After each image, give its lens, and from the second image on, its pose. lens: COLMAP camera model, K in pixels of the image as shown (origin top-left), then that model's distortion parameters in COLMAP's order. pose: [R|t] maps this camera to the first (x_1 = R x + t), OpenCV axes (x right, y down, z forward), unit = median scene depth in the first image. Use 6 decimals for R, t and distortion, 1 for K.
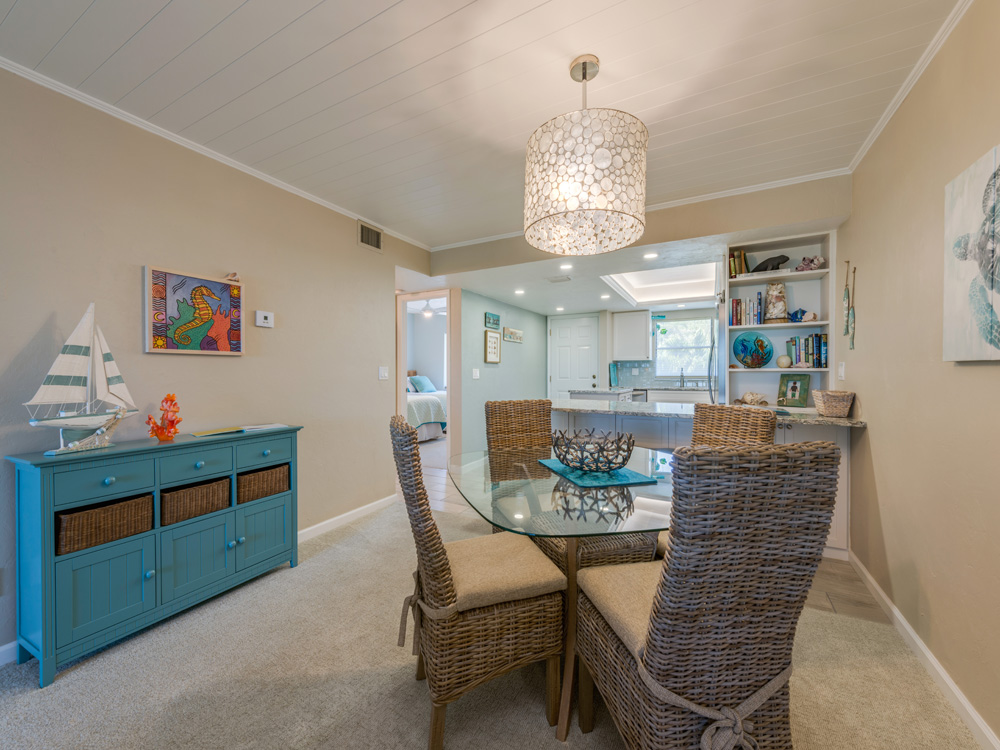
lens RADIAL K [[390.3, 0, 498.2], [0, 390.3, 375.8], [0, 0, 1]] dist [0.006418, -0.000810]
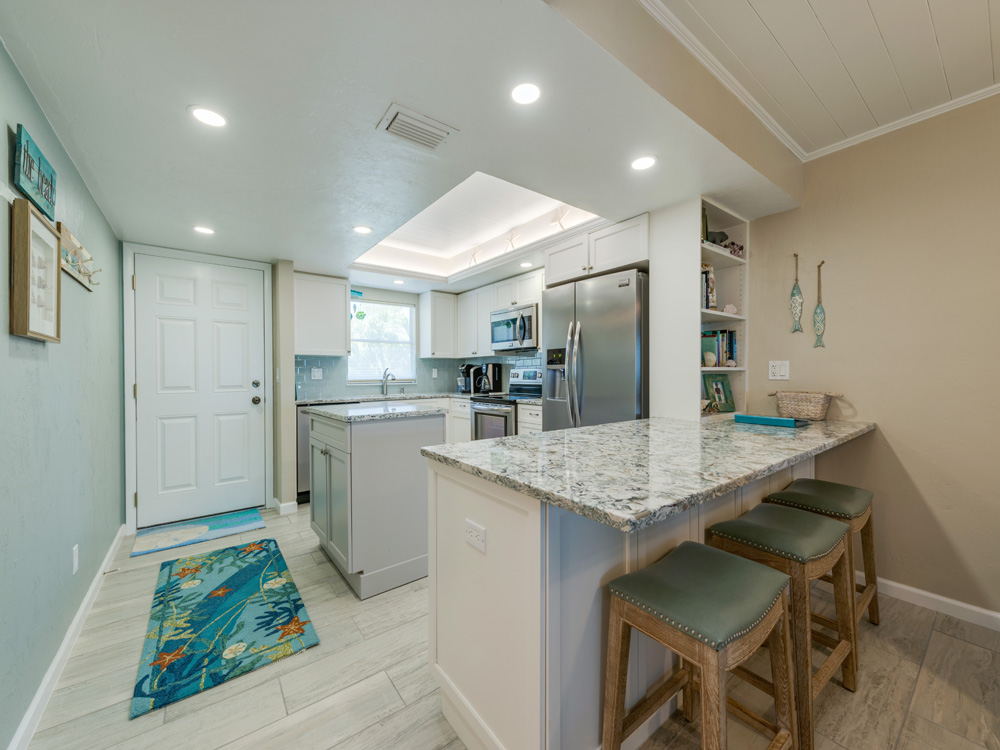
lens RADIAL K [[390.3, 0, 500.9], [0, 390.3, 374.5], [0, 0, 1]] dist [0.006418, -0.000810]
pose [[0.405502, -0.003332, 0.914088, -0.117906], [0.014246, 0.999895, -0.002675, -0.004092], [-0.913983, 0.014107, 0.405507, 0.536867]]
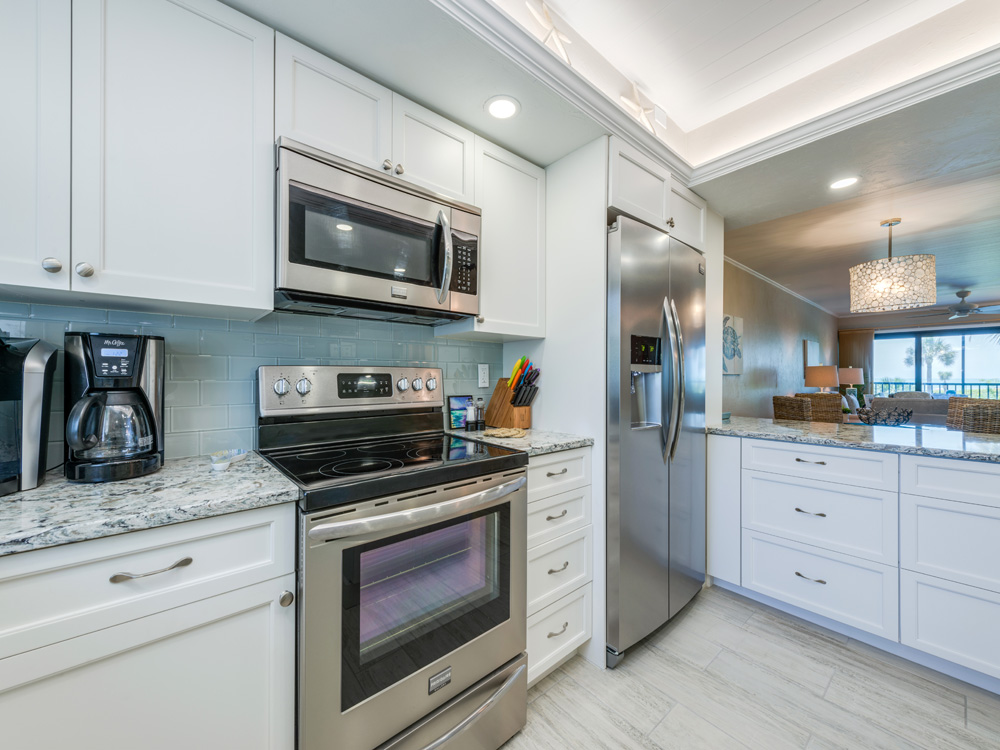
lens RADIAL K [[390.3, 0, 501.4], [0, 390.3, 374.3], [0, 0, 1]] dist [0.006418, -0.000810]
pose [[-0.935557, 0.002560, 0.353165, 0.377466], [0.003351, 0.999993, 0.001629, -0.010988], [-0.353159, 0.002708, -0.935559, 0.982929]]
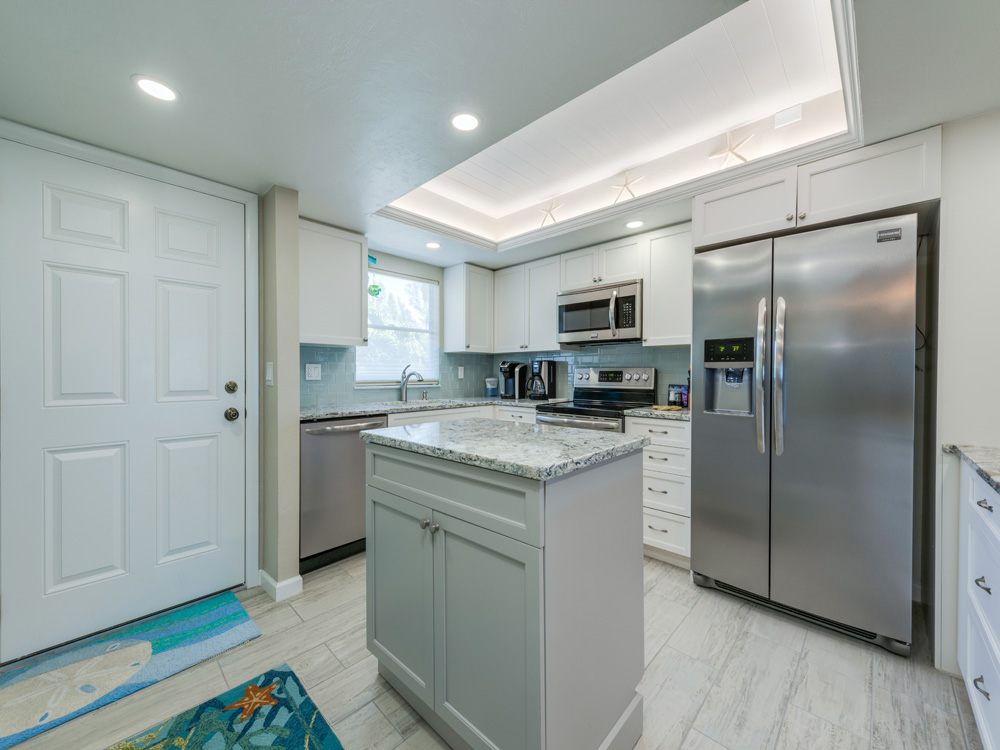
lens RADIAL K [[390.3, 0, 499.0], [0, 390.3, 375.5], [0, 0, 1]] dist [0.006418, -0.000810]
pose [[0.265856, -0.003497, 0.964006, -0.010725], [0.006063, 0.999980, 0.001955, -0.007067], [-0.963994, 0.005325, 0.265872, 0.780786]]
